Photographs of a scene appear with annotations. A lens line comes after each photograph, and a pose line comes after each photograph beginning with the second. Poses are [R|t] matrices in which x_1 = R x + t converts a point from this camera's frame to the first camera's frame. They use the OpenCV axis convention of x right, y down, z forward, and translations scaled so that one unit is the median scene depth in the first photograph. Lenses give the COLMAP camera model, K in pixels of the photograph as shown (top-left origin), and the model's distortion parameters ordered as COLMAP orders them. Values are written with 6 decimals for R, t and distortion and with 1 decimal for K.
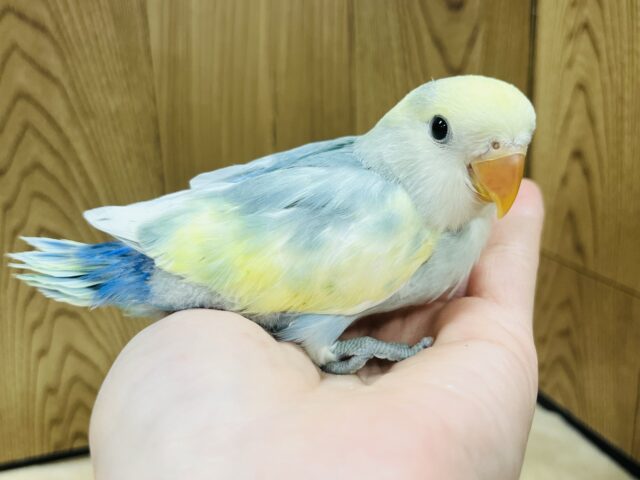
lens RADIAL K [[703.4, 0, 320.0], [0, 703.4, 240.0], [0, 0, 1]] dist [-0.002491, -0.027901]
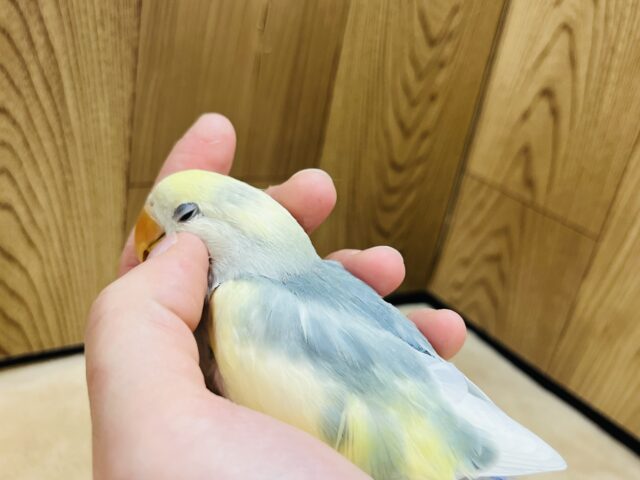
lens RADIAL K [[703.4, 0, 320.0], [0, 703.4, 240.0], [0, 0, 1]] dist [-0.002491, -0.027901]
pose [[0.947747, 0.081151, 0.308530, -0.280827], [-0.132523, 0.979862, 0.149360, -0.022616], [-0.290196, -0.182442, 0.939415, 0.101636]]
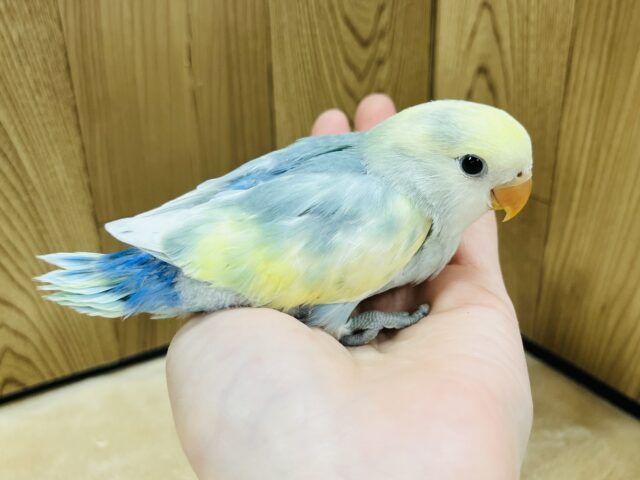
lens RADIAL K [[703.4, 0, 320.0], [0, 703.4, 240.0], [0, 0, 1]] dist [-0.002491, -0.027901]
pose [[0.986656, -0.065103, 0.149235, -0.052980], [0.041375, 0.986745, 0.156915, -0.051924], [-0.157473, -0.148647, 0.976272, -0.027771]]
